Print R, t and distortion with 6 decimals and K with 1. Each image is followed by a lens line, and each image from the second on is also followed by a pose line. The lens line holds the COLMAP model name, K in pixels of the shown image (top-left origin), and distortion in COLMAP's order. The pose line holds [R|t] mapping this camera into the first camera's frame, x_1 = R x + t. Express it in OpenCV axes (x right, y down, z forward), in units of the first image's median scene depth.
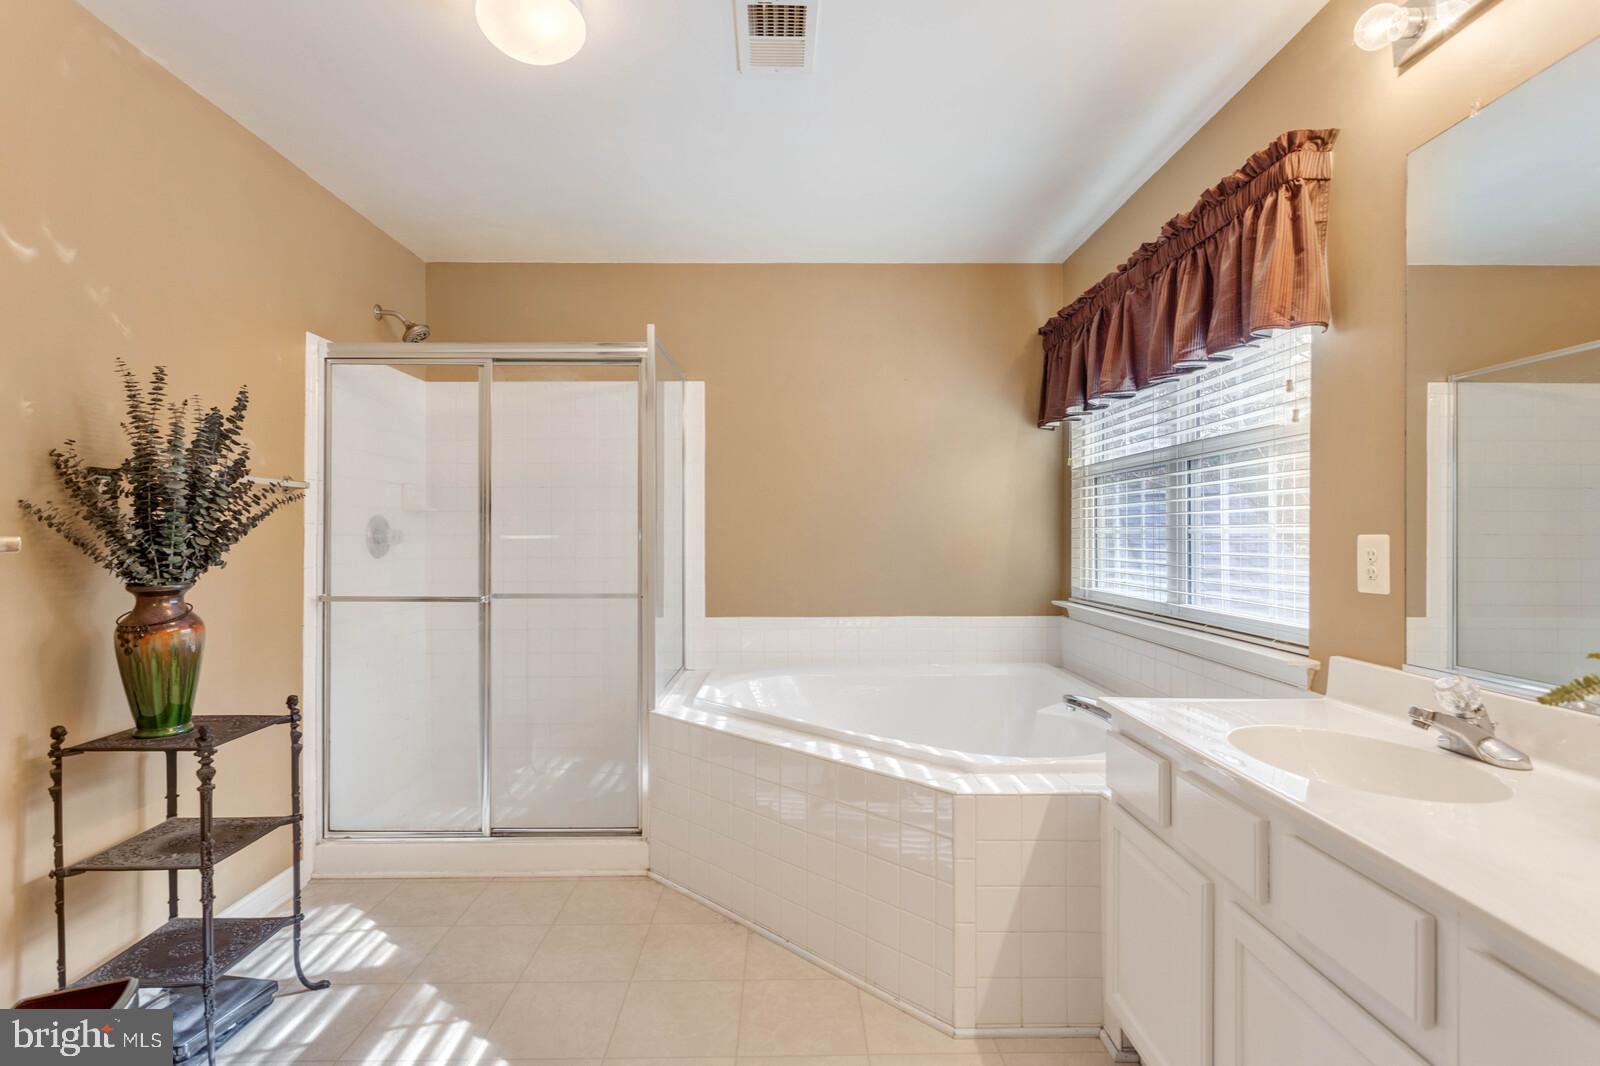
lens RADIAL K [[779.8, 0, 794.6], [0, 779.8, 533.4], [0, 0, 1]] dist [0.013210, 0.002253]
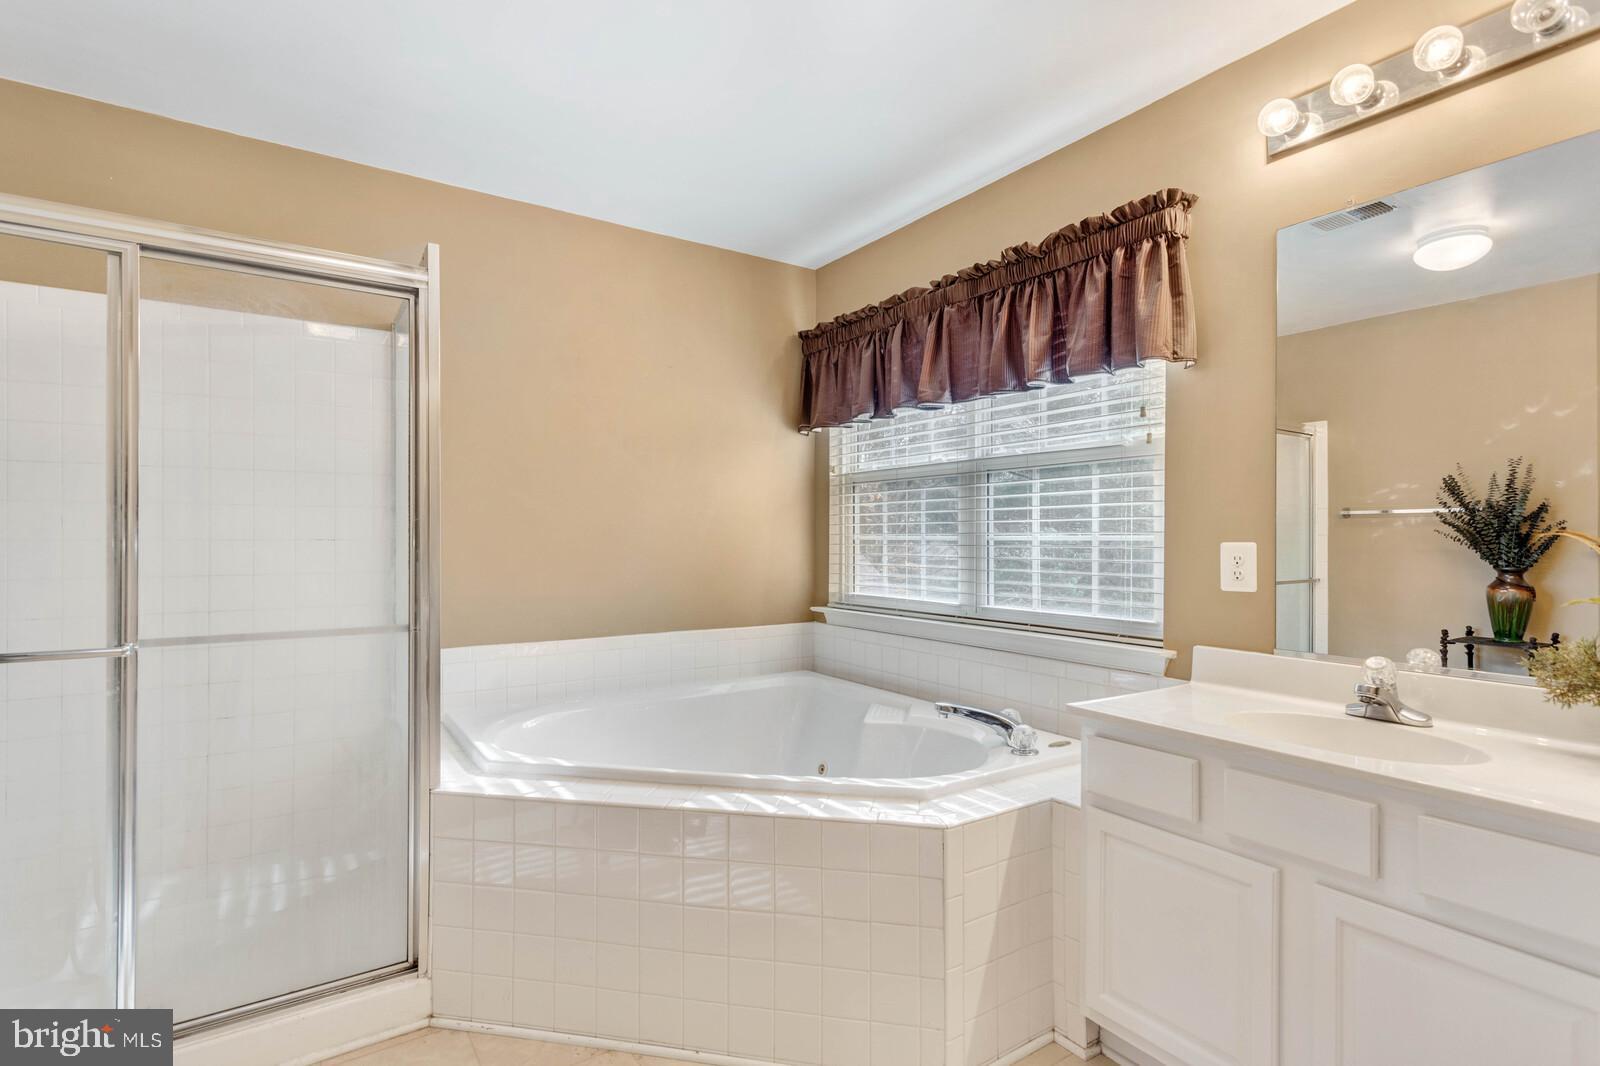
lens RADIAL K [[779.8, 0, 801.6], [0, 779.8, 539.1], [0, 0, 1]] dist [0.013210, 0.002253]
pose [[0.840647, 0.002369, 0.541578, -0.363620], [-0.003118, 0.999995, 0.000466, -0.001501], [-0.541574, -0.002081, 0.840650, 0.280553]]
